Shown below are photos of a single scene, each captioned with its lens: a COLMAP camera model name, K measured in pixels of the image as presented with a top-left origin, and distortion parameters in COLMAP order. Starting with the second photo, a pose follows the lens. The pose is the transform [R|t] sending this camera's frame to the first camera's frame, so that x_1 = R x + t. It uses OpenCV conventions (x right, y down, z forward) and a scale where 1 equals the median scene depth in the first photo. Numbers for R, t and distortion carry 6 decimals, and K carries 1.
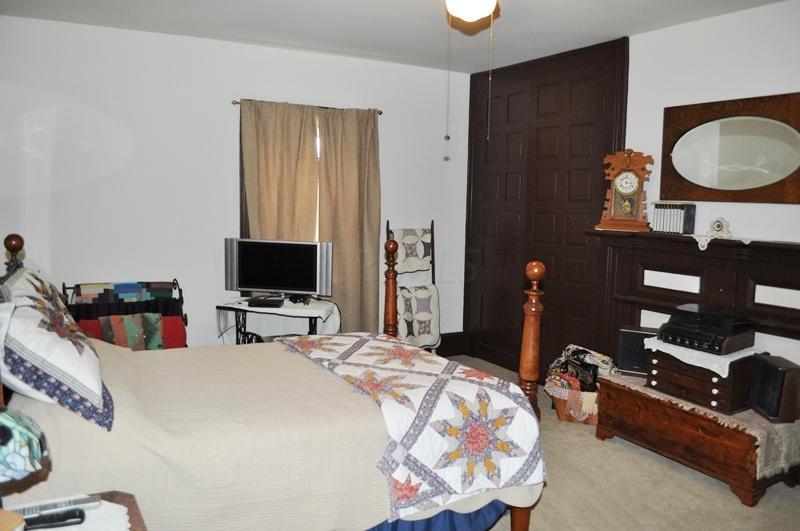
lens RADIAL K [[641.4, 0, 411.3], [0, 641.4, 267.8], [0, 0, 1]] dist [-0.059816, 0.004372]
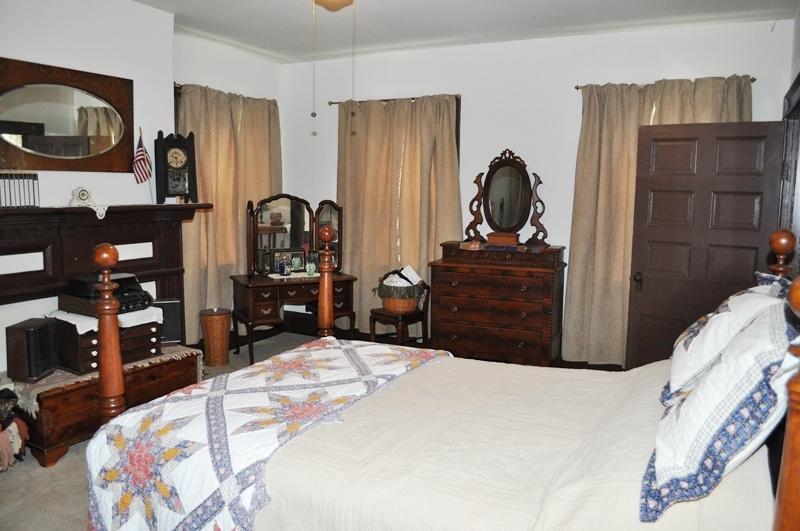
lens RADIAL K [[641.4, 0, 411.3], [0, 641.4, 267.8], [0, 0, 1]] dist [-0.059816, 0.004372]
pose [[-0.520328, -0.144282, 0.841690, -0.702465], [0.062284, 0.976587, 0.205909, -0.136658], [-0.851692, 0.159564, -0.499159, 1.150992]]
